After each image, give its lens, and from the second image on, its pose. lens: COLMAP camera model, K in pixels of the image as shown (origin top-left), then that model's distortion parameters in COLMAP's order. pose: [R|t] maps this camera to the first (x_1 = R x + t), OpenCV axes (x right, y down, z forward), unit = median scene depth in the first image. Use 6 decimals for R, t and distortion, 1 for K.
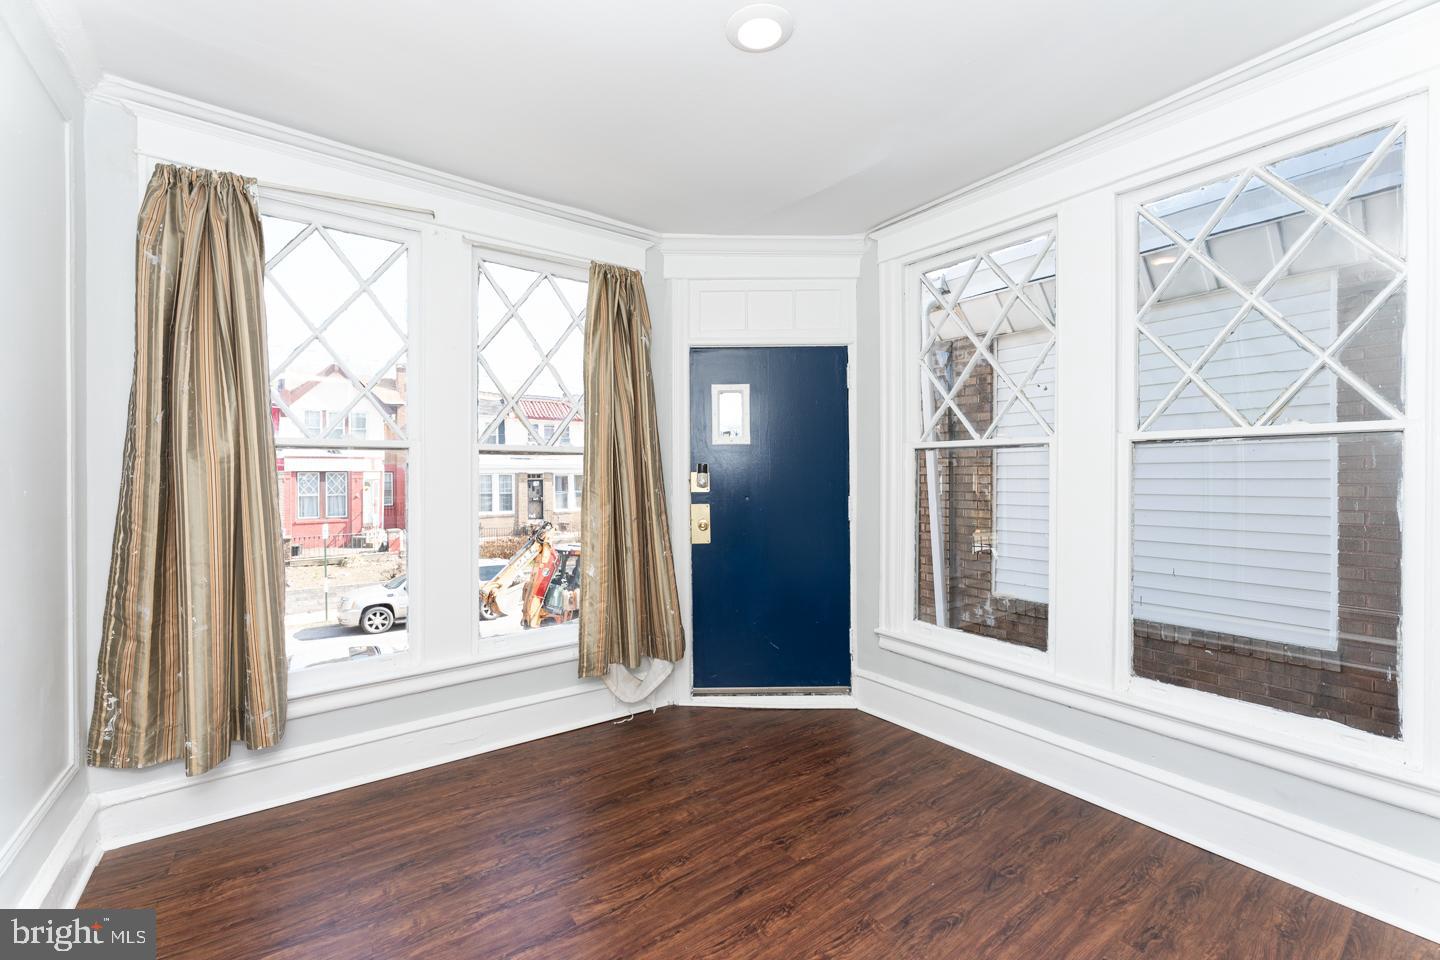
lens RADIAL K [[574.1, 0, 712.1], [0, 574.1, 474.6], [0, 0, 1]] dist [0.000905, 0.000503]
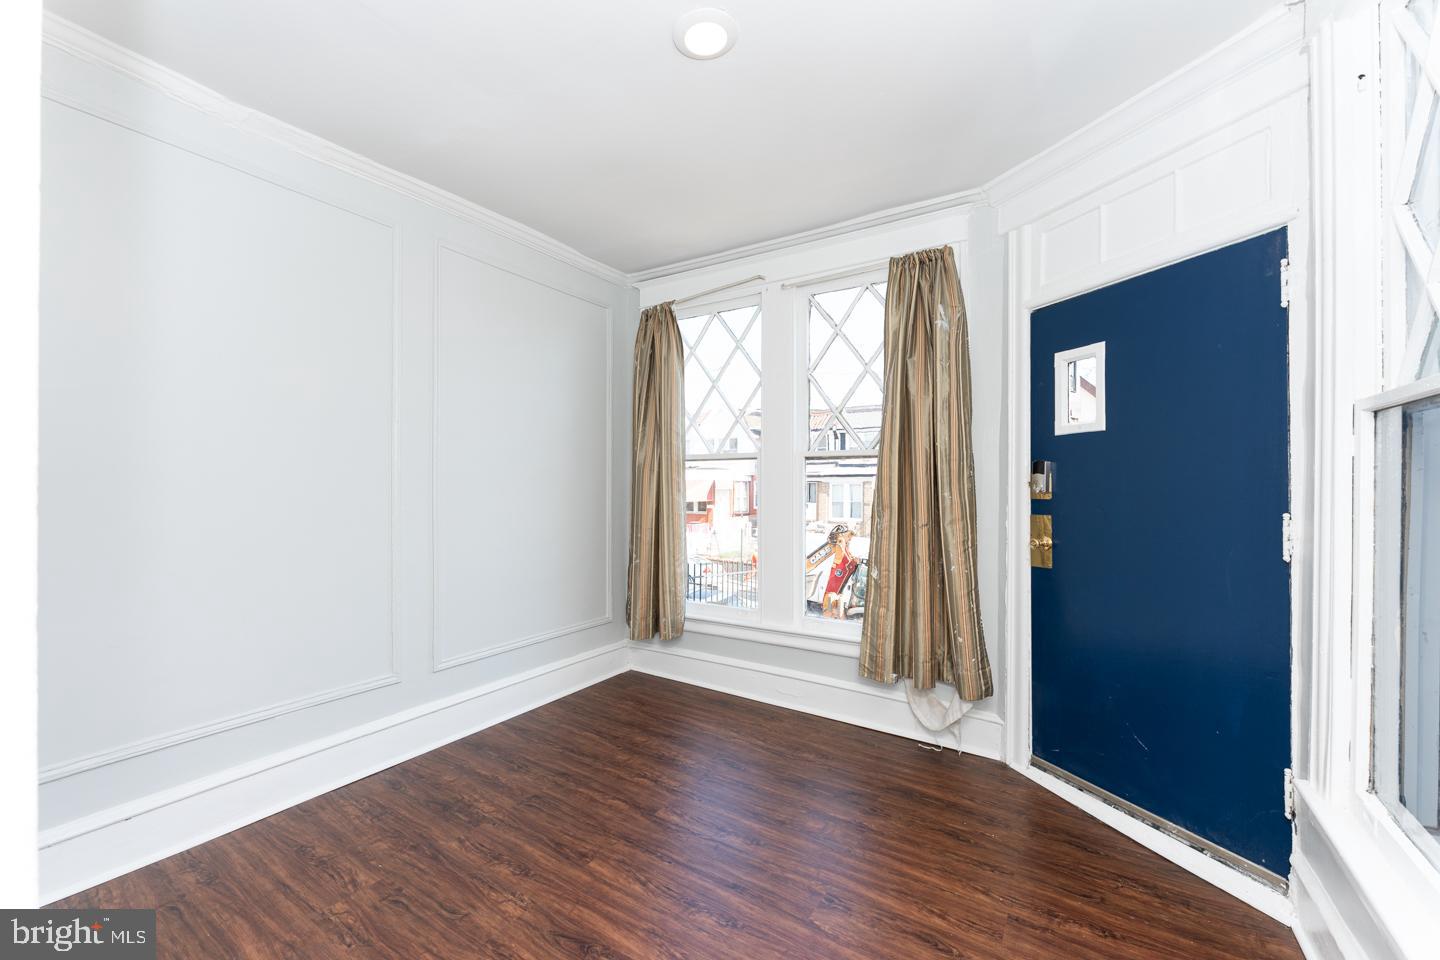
lens RADIAL K [[574.1, 0, 717.9], [0, 574.1, 487.6], [0, 0, 1]] dist [0.000905, 0.000503]
pose [[0.375553, 0.005635, -0.926784, 0.663264], [-0.006714, 0.999972, 0.003359, 0.019440], [0.926777, 0.004960, 0.375580, 0.409281]]
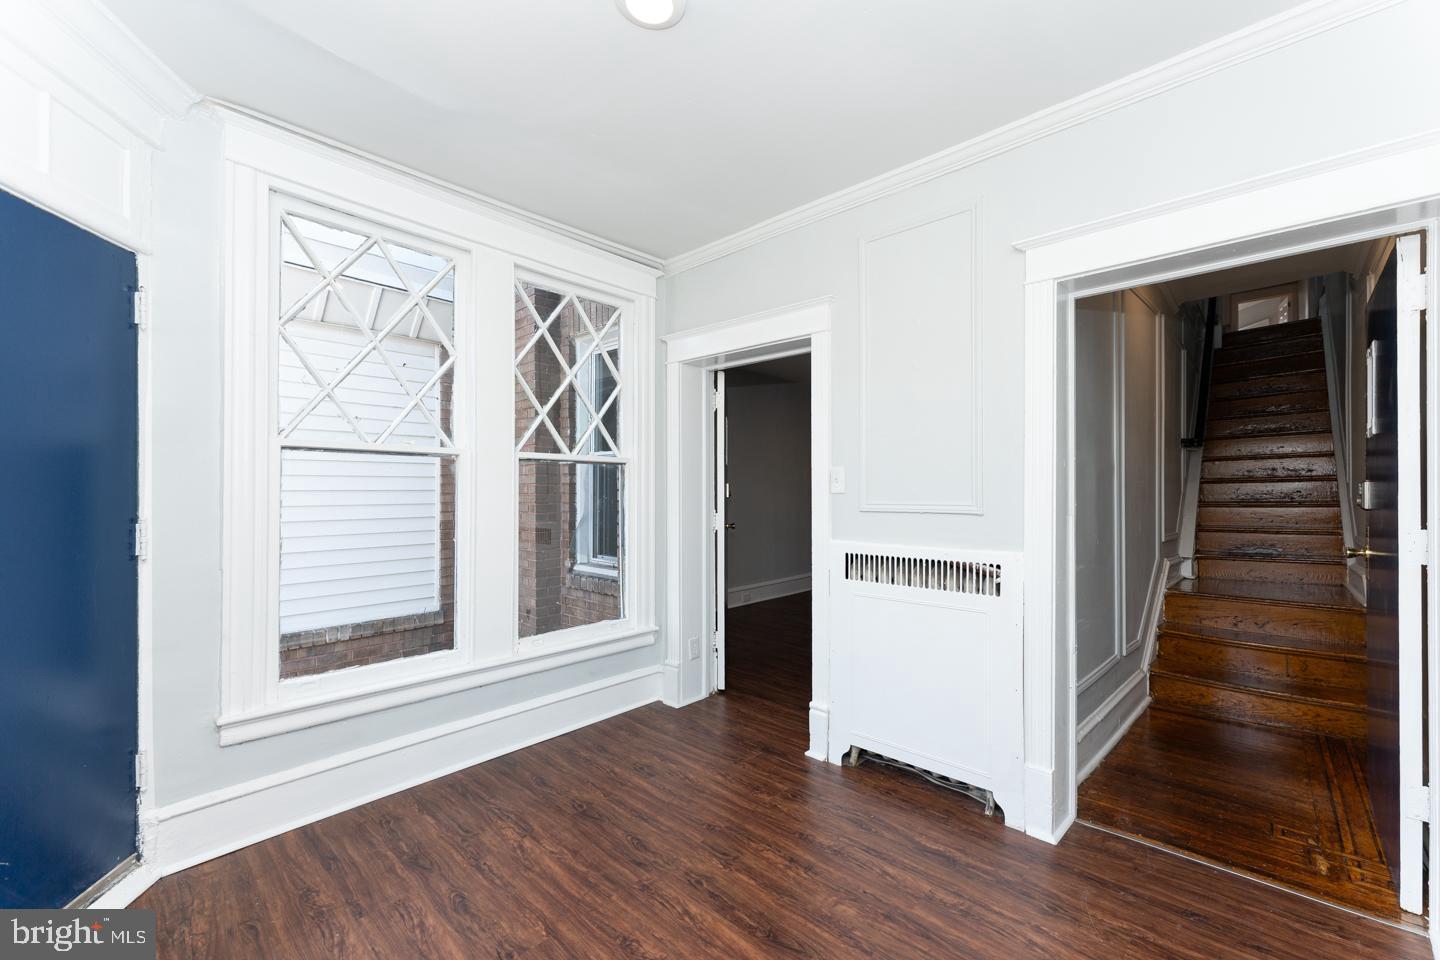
lens RADIAL K [[574.1, 0, 718.8], [0, 574.1, 488.3], [0, 0, 1]] dist [0.000905, 0.000503]
pose [[-0.185412, 0.010653, 0.982603, -0.544242], [-0.000980, 0.999939, -0.011026, 0.018361], [-0.982660, -0.003007, -0.185390, 0.681314]]
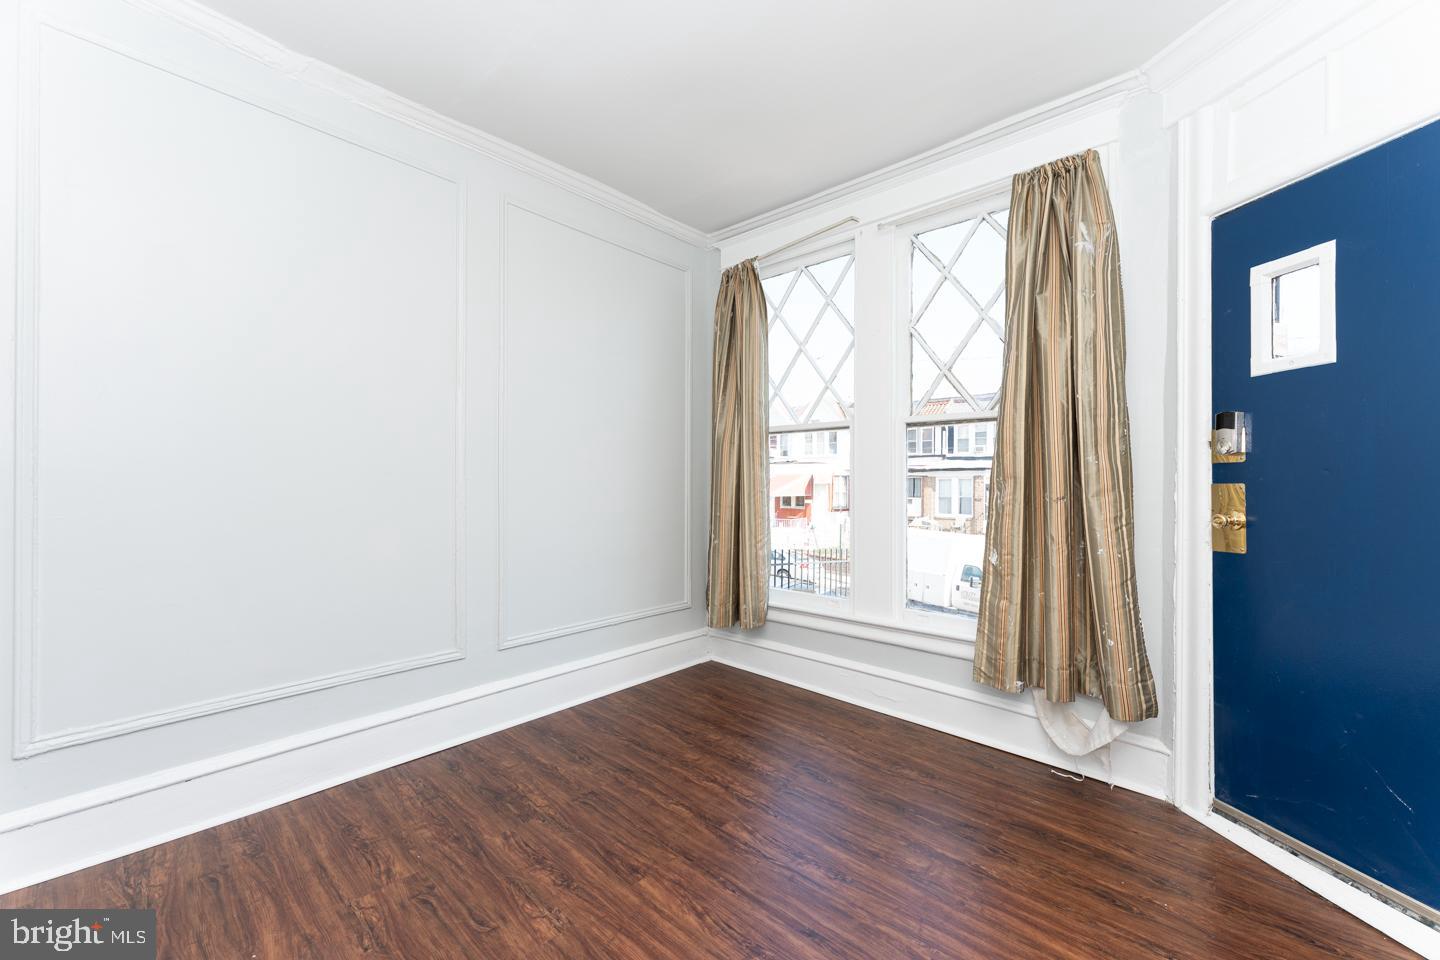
lens RADIAL K [[574.1, 0, 716.9], [0, 574.1, 481.6], [0, 0, 1]] dist [0.000905, 0.000503]
pose [[0.211038, 0.003404, -0.977472, 0.553319], [-0.007495, 0.999970, 0.001864, 0.065647], [0.977449, 0.006933, 0.211057, 0.481193]]
